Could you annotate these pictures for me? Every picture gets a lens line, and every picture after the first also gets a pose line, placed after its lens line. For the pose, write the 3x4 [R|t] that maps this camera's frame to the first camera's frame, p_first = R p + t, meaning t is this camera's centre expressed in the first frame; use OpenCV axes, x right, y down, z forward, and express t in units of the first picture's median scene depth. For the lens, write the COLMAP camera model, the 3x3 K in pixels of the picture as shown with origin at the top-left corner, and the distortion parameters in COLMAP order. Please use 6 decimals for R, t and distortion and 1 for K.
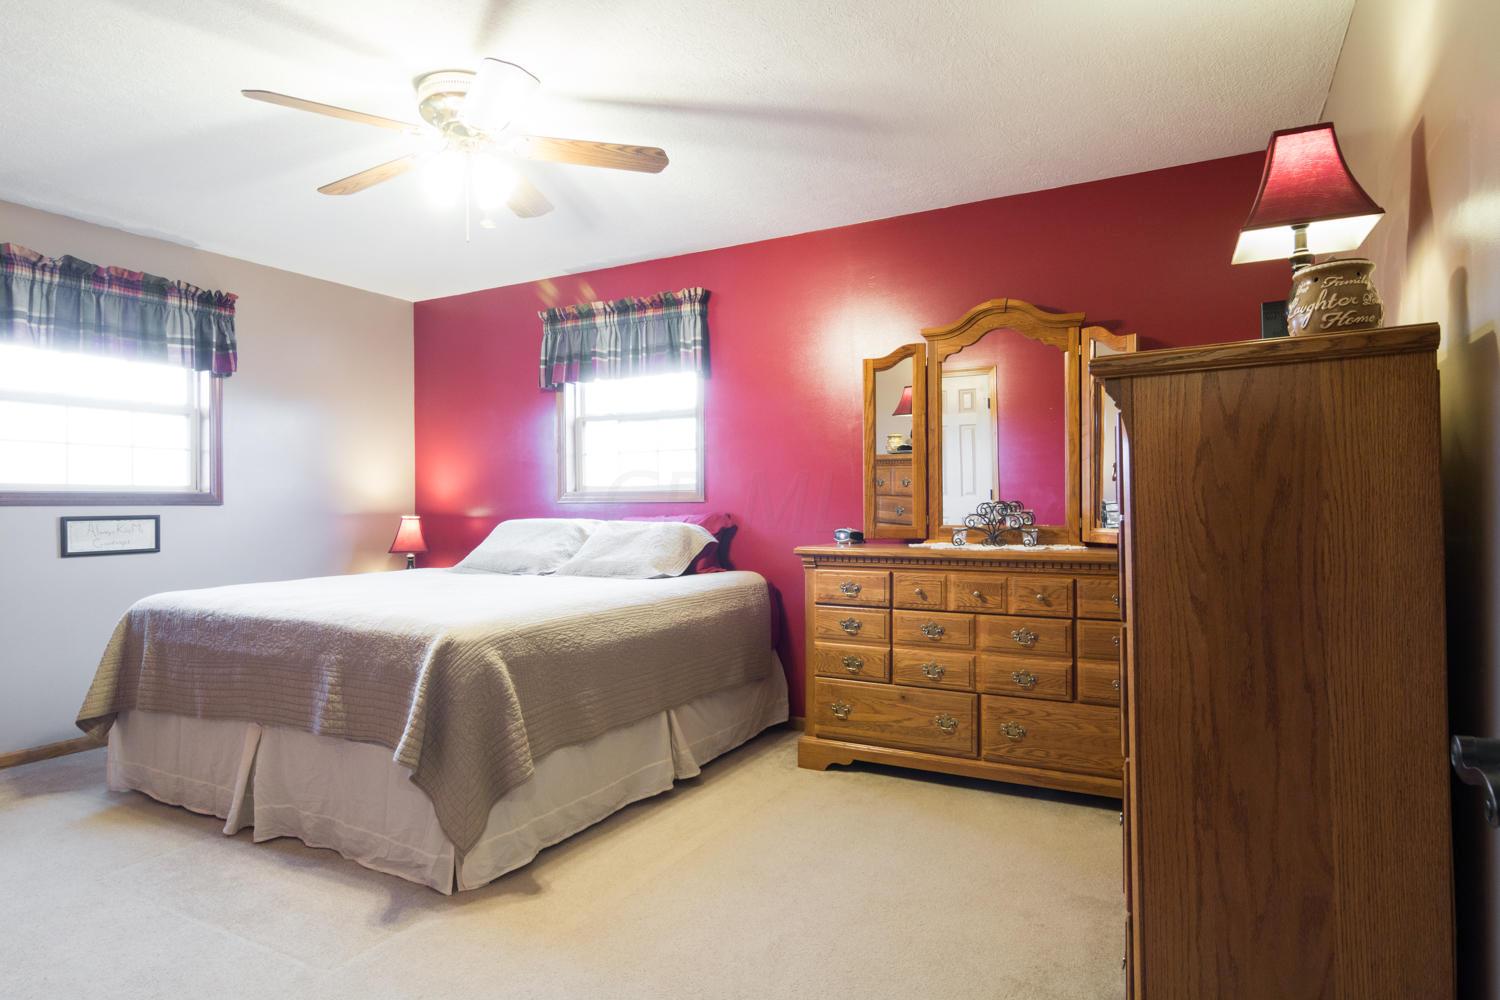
lens RADIAL K [[839.4, 0, 751.8], [0, 839.4, 503.4], [0, 0, 1]] dist [0.001037, 0.001171]
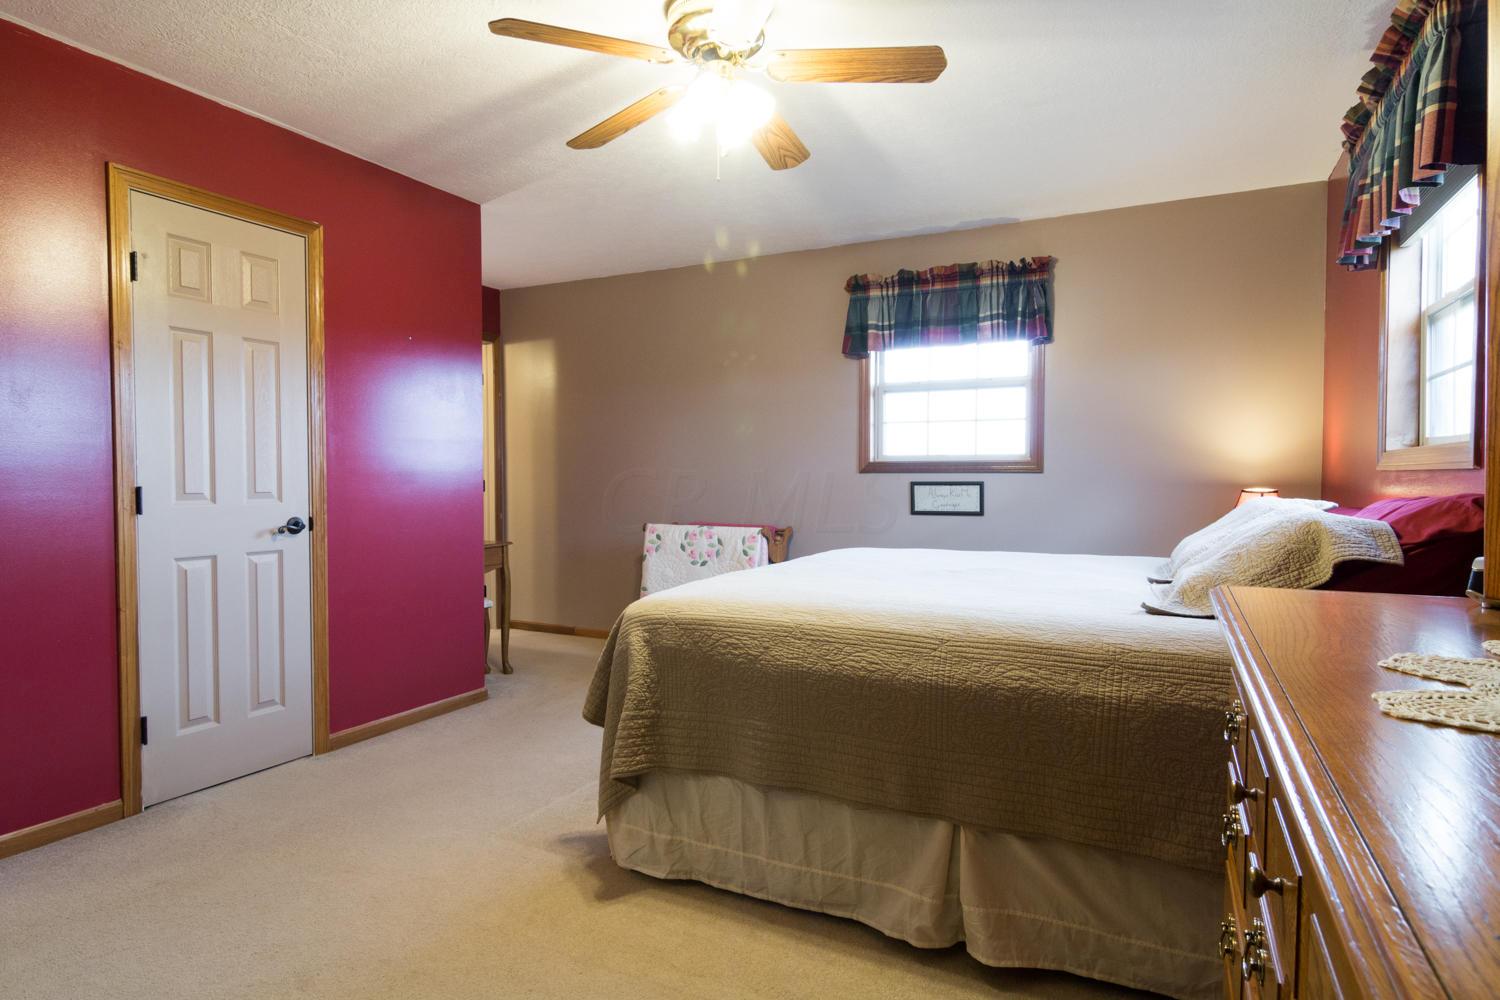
lens RADIAL K [[839.4, 0, 751.8], [0, 839.4, 503.4], [0, 0, 1]] dist [0.001037, 0.001171]
pose [[0.031809, 0.040057, -0.998691, 0.410475], [0.002633, 0.999190, 0.040161, -0.002627], [0.999490, -0.003907, 0.031678, 0.721329]]
